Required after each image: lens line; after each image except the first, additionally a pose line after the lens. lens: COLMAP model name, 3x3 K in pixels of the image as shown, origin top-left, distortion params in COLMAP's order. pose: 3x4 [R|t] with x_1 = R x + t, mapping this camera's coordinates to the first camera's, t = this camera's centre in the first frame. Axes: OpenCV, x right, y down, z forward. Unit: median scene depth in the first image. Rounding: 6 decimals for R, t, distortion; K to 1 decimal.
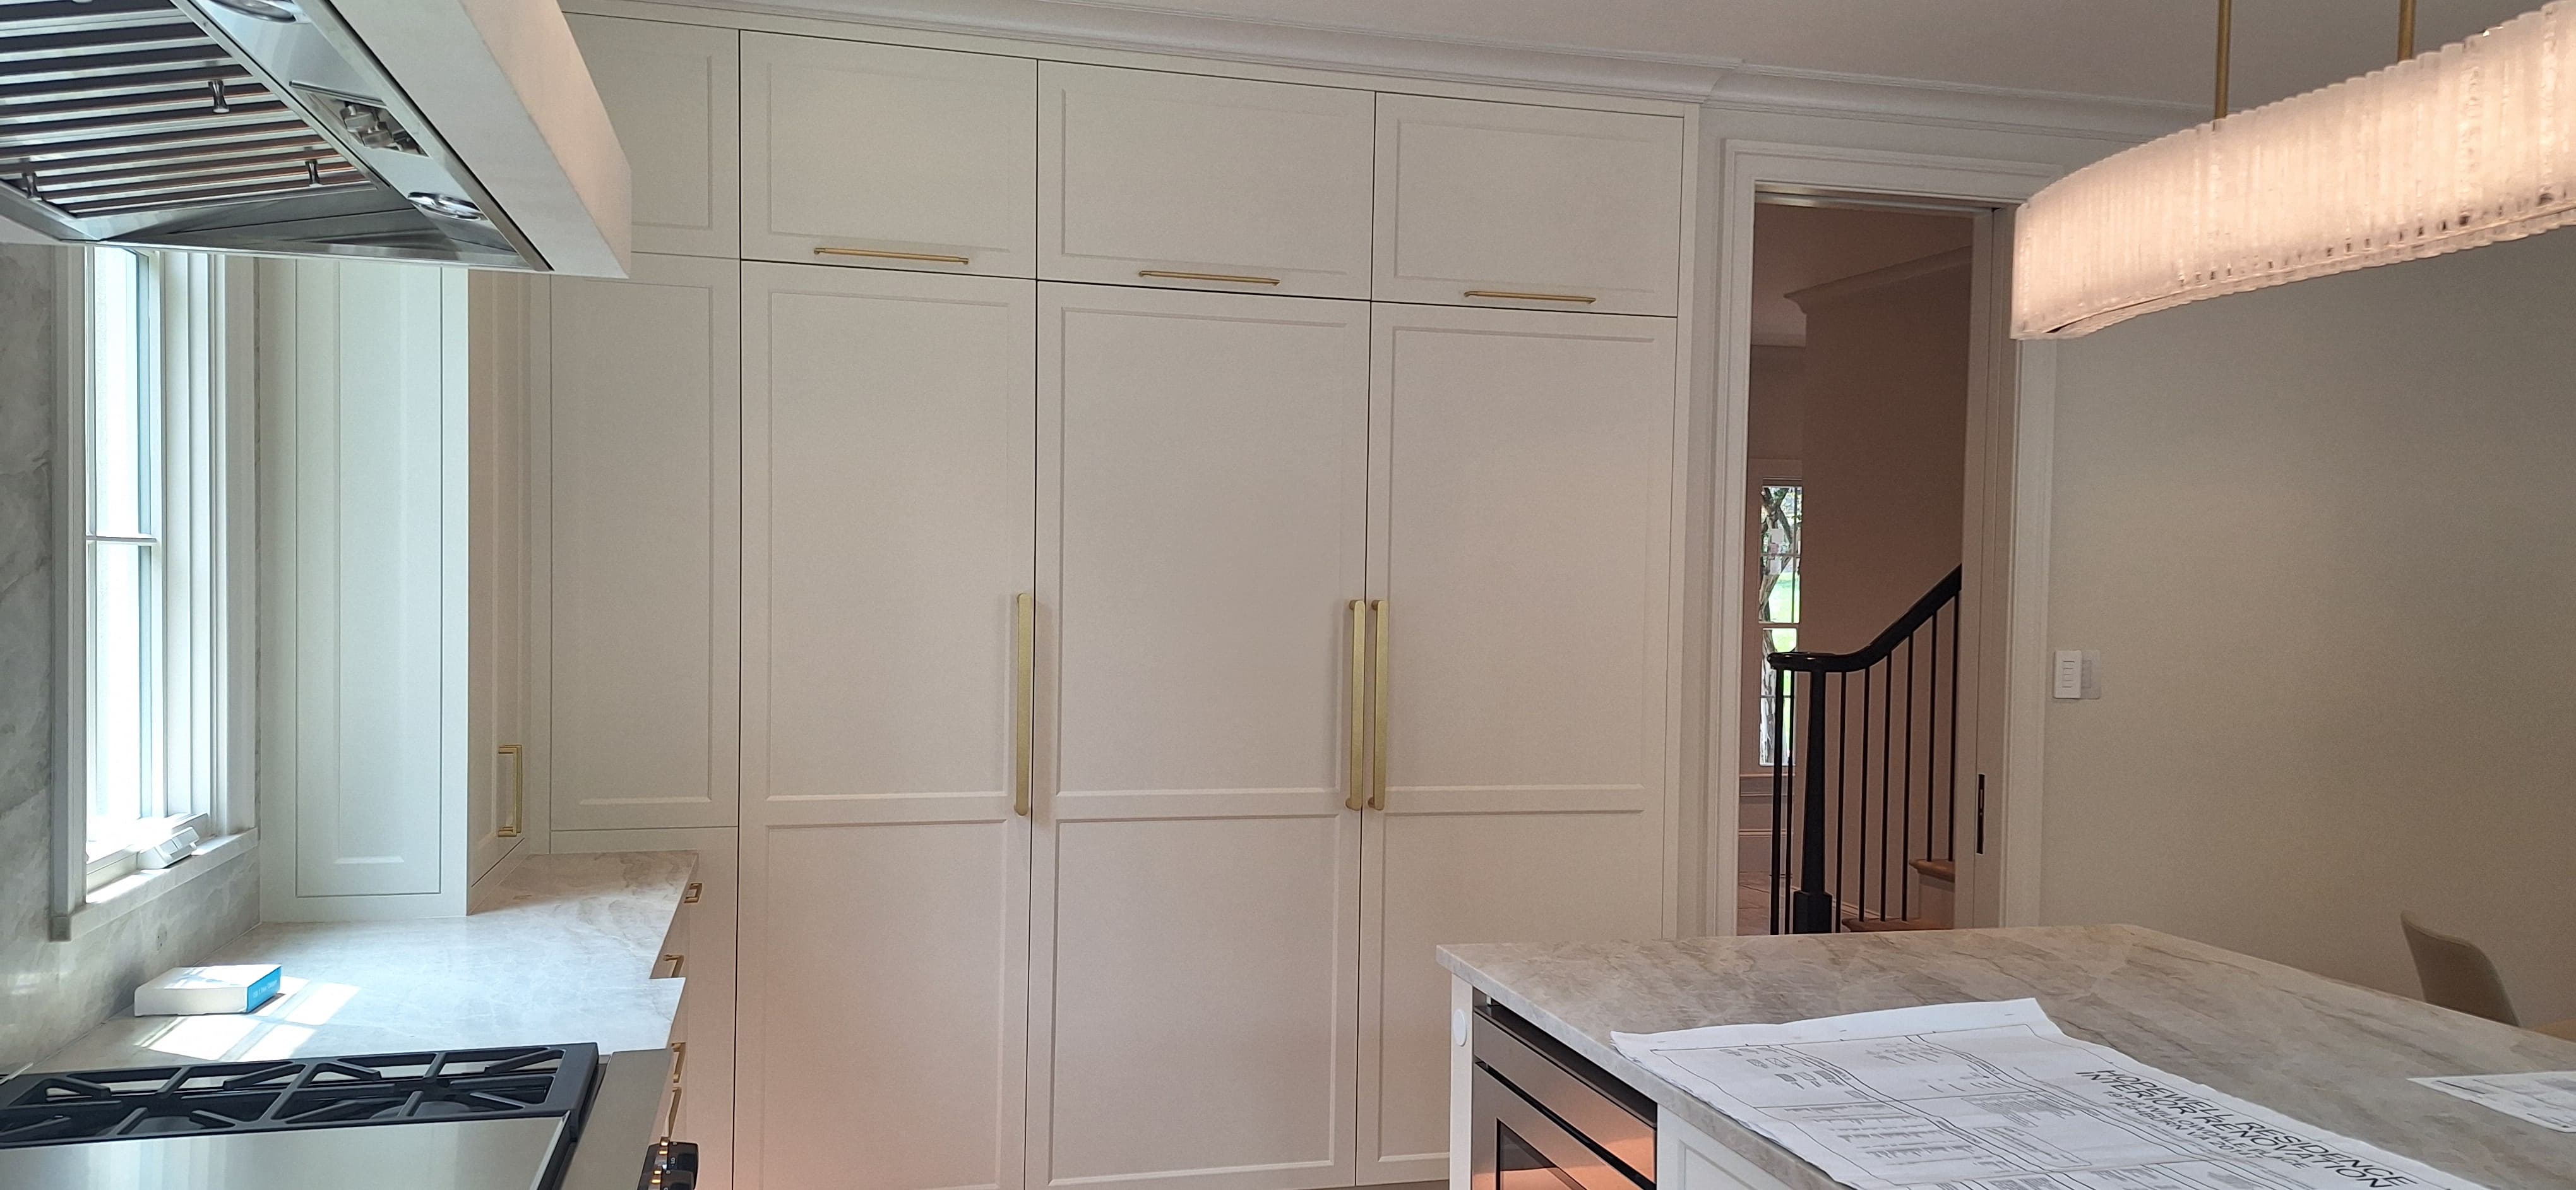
lens RADIAL K [[1787.5, 0, 1288.8], [0, 1787.5, 633.5], [0, 0, 1]] dist [0.087361, -0.110133]
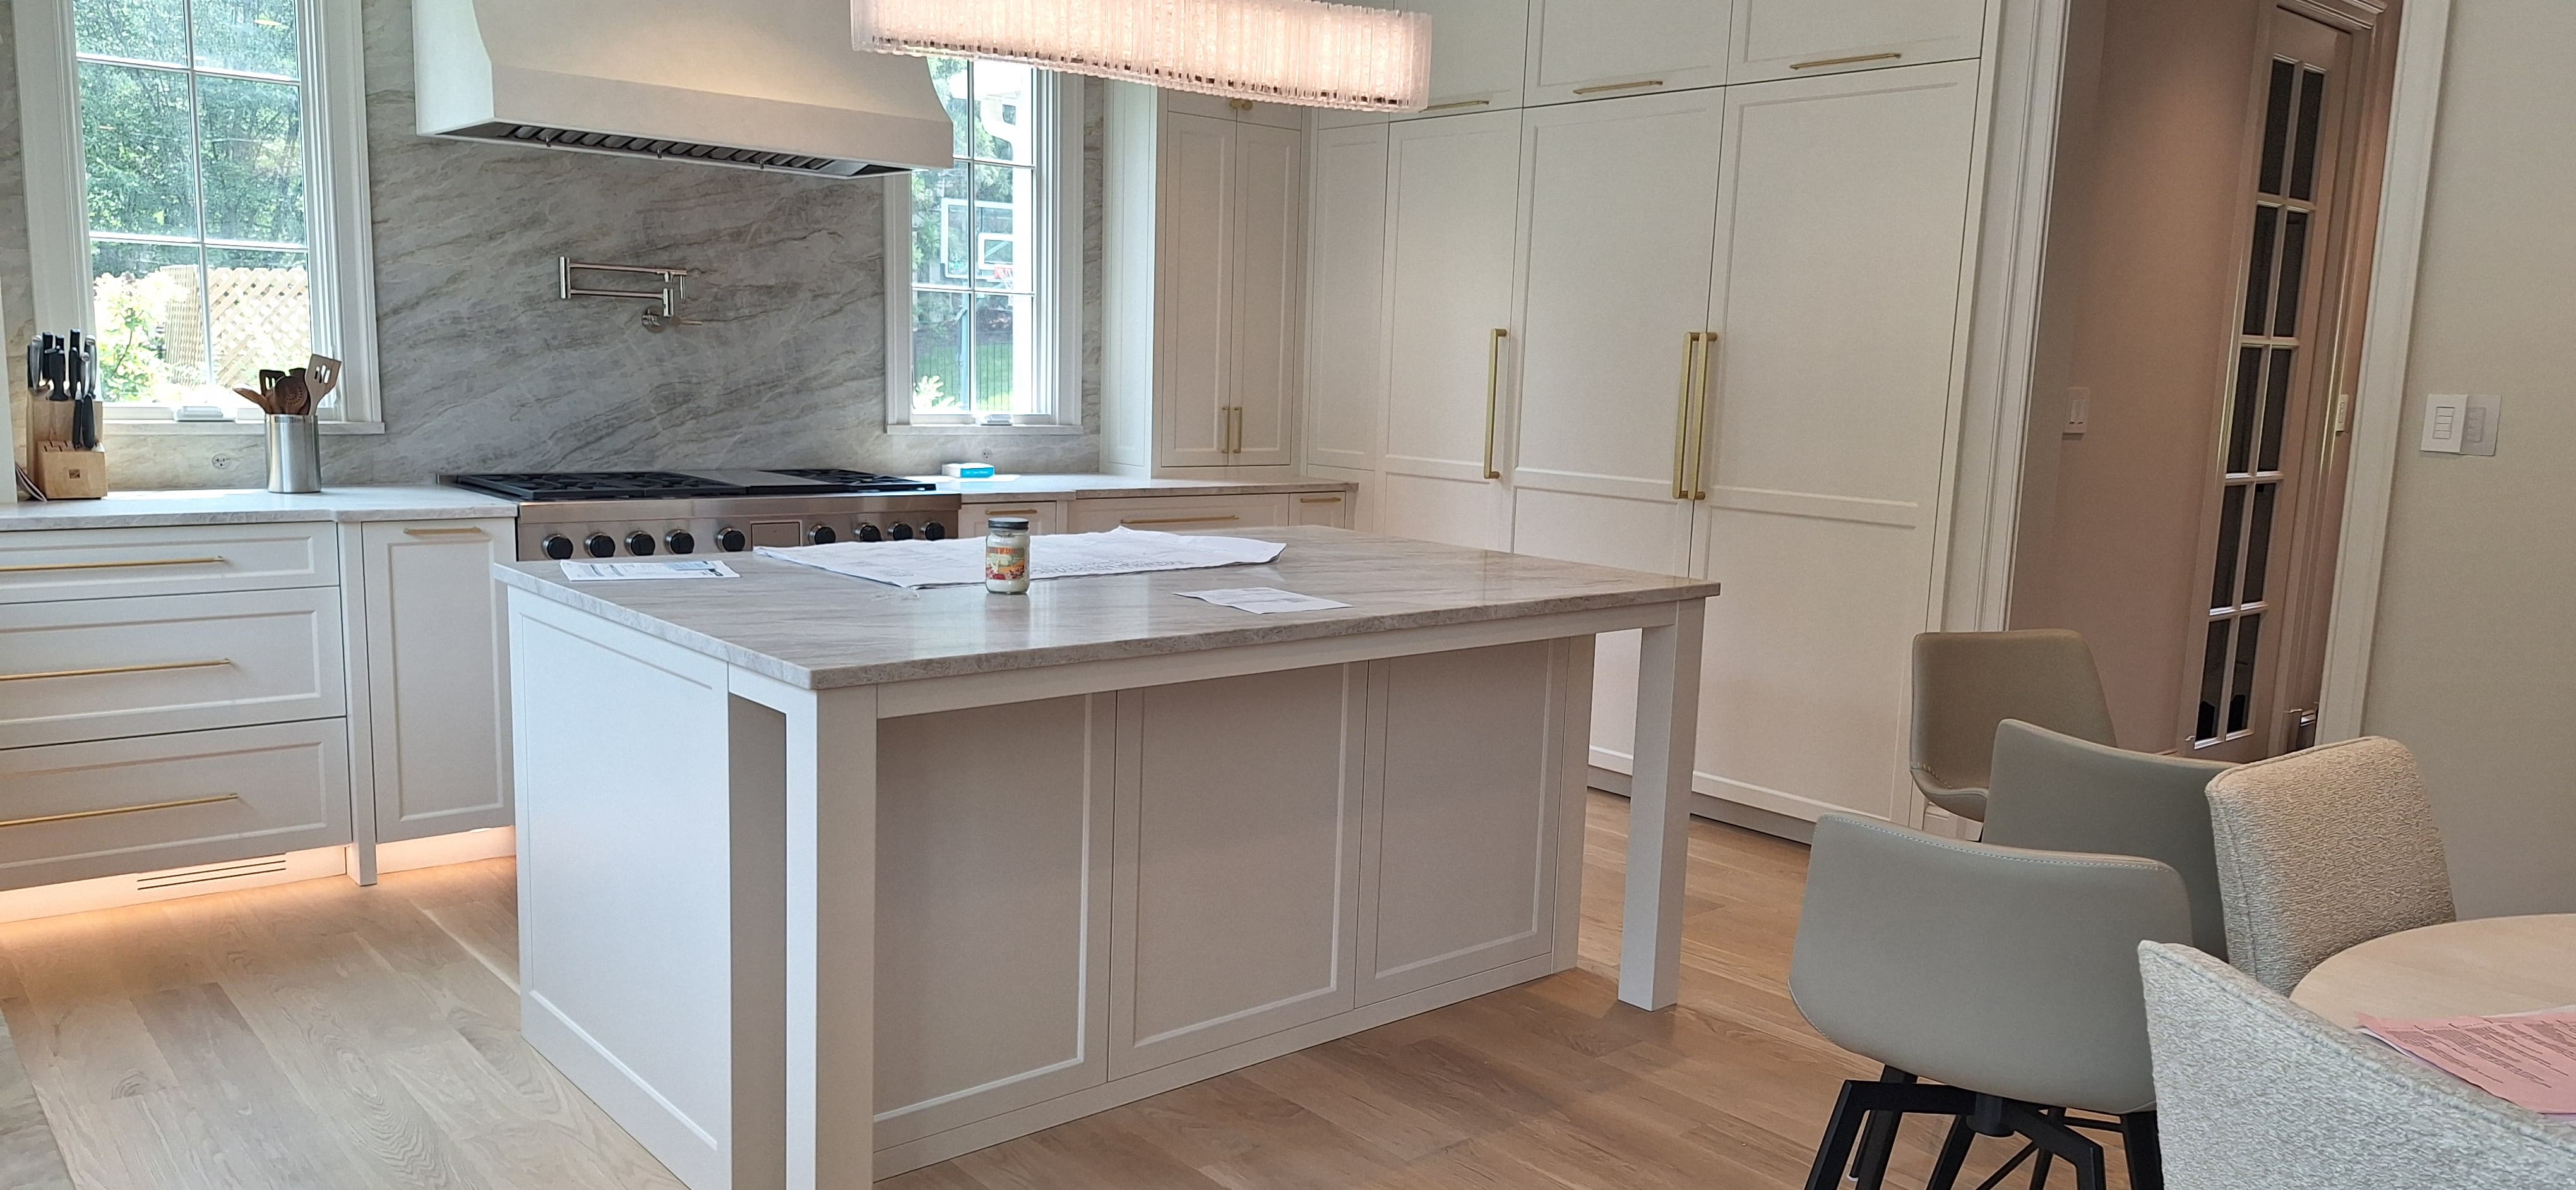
lens RADIAL K [[1787.5, 0, 1288.8], [0, 1787.5, 633.5], [0, 0, 1]] dist [0.087361, -0.110133]
pose [[0.442687, 0.136570, -0.886215, 1.061067], [-0.056506, 0.990618, 0.124433, 0.049868], [0.894894, -0.005009, 0.446251, 0.173057]]
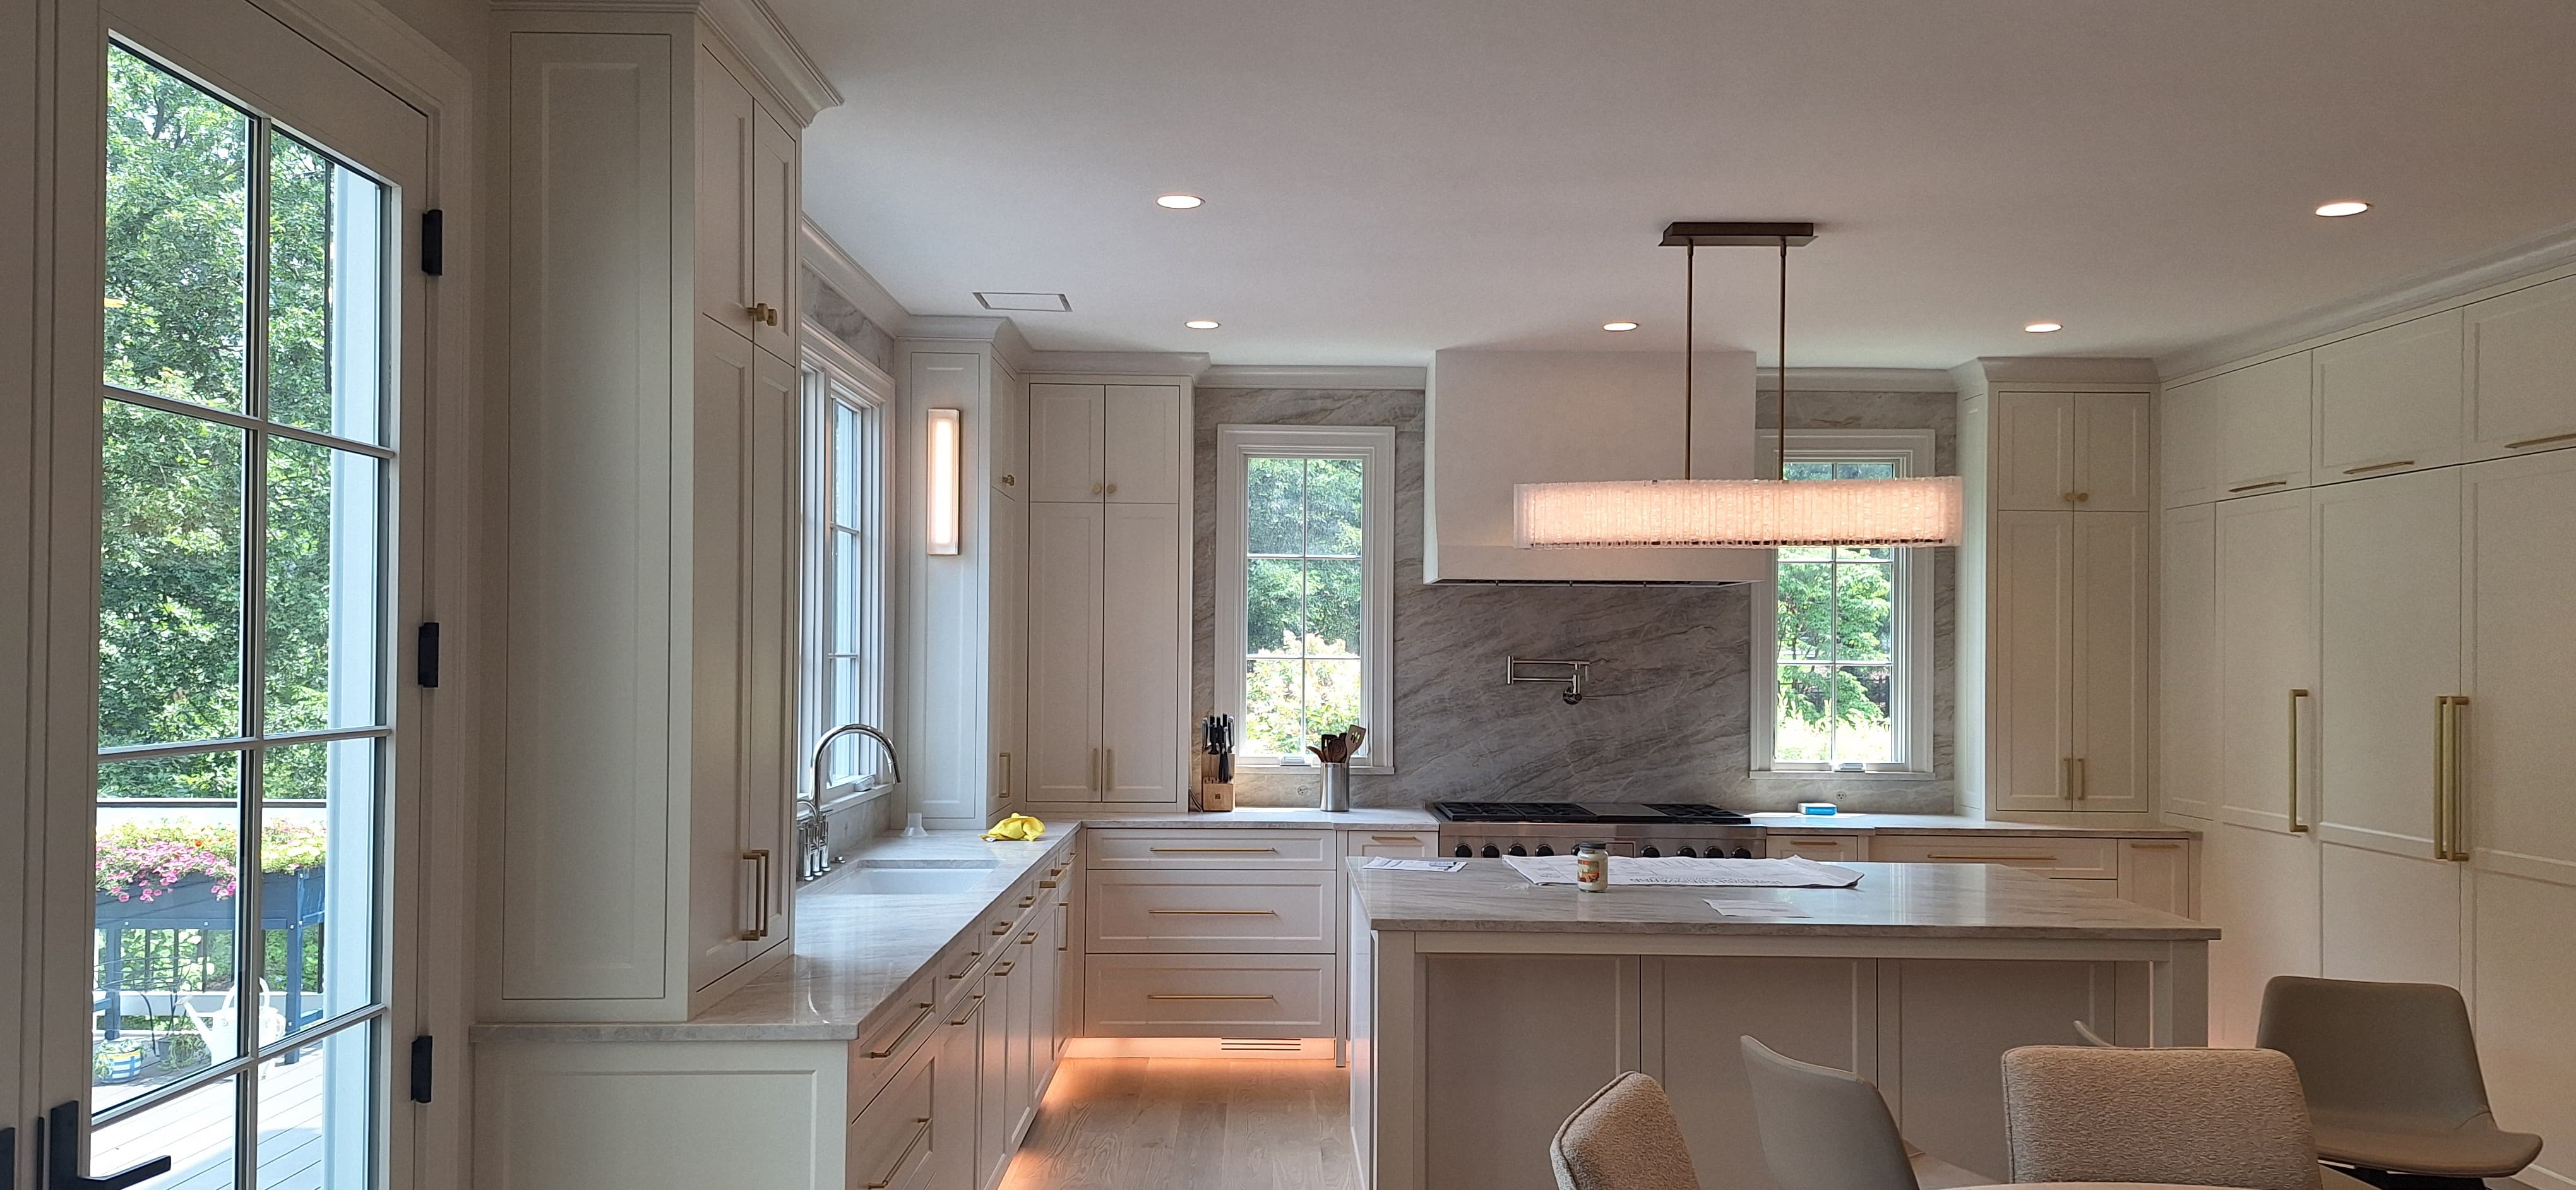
lens RADIAL K [[1787.5, 0, 1288.8], [0, 1787.5, 633.5], [0, 0, 1]] dist [0.087361, -0.110133]
pose [[-0.242204, -0.029025, -0.969791, 1.507698], [-0.044712, 0.998824, -0.018728, -0.001688], [0.969195, 0.038825, -0.243217, 0.503028]]
